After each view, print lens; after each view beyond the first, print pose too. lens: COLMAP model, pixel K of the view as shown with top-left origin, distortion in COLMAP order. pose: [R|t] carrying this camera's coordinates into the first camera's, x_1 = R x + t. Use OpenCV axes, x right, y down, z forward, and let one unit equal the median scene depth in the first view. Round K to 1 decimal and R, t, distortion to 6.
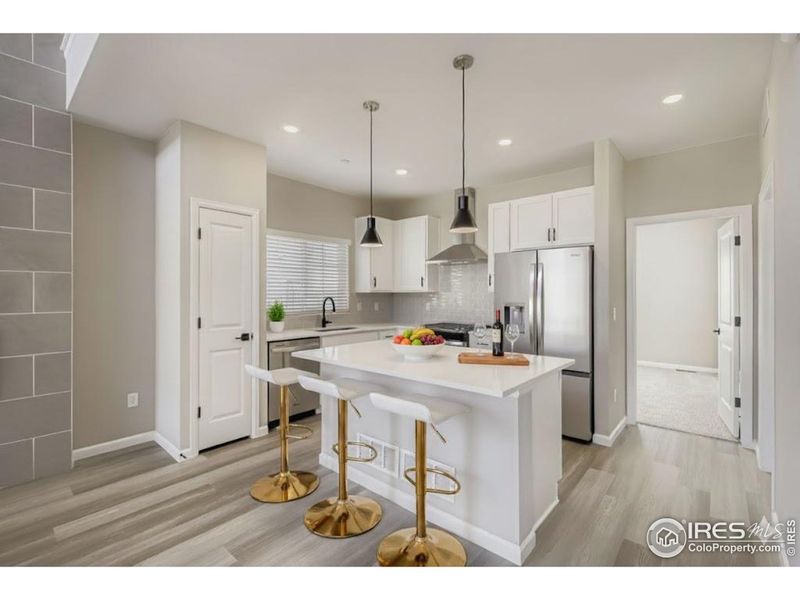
lens RADIAL K [[364.5, 0, 406.3], [0, 364.5, 296.4], [0, 0, 1]] dist [0.000523, -0.000001]
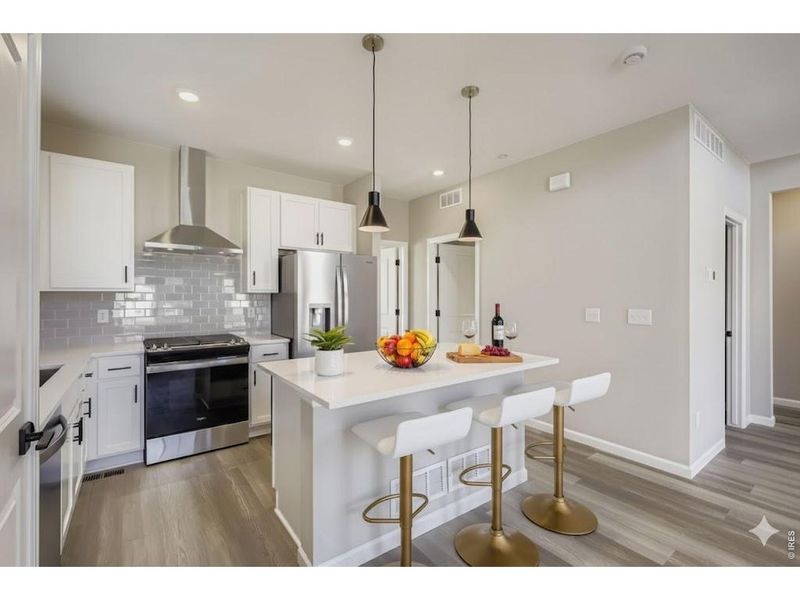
lens RADIAL K [[364.5, 0, 403.4], [0, 364.5, 297.3], [0, 0, 1]] dist [0.000523, -0.000001]
pose [[0.214949, -0.000326, 0.976625, -0.594359], [0.000794, 1.000000, 0.000159, -0.001409], [-0.976625, 0.000741, 0.214949, 0.564325]]
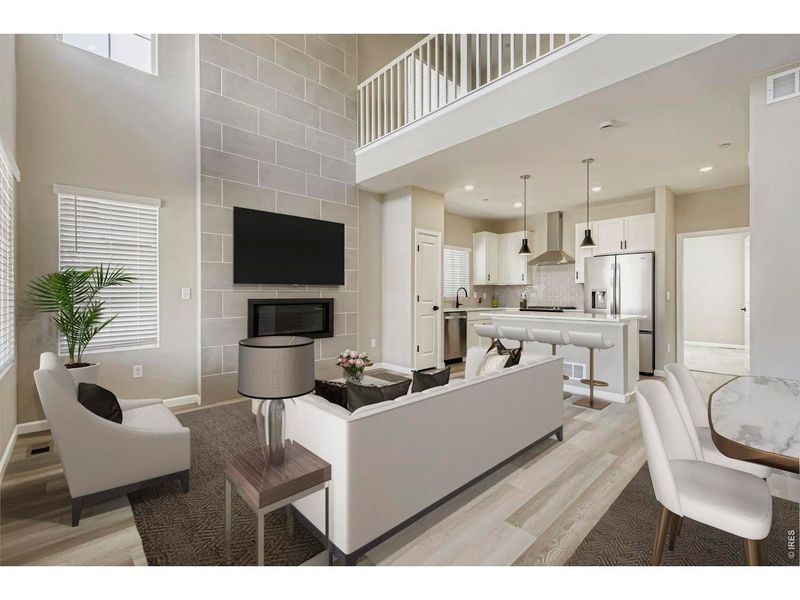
lens RADIAL K [[364.5, 0, 397.8], [0, 364.5, 298.2], [0, 0, 1]] dist [0.000523, -0.000001]
pose [[0.994411, 0.002990, -0.105534, -0.389750], [-0.003078, 0.999995, -0.000674, 0.058959], [0.105532, 0.000995, 0.994415, -0.631541]]
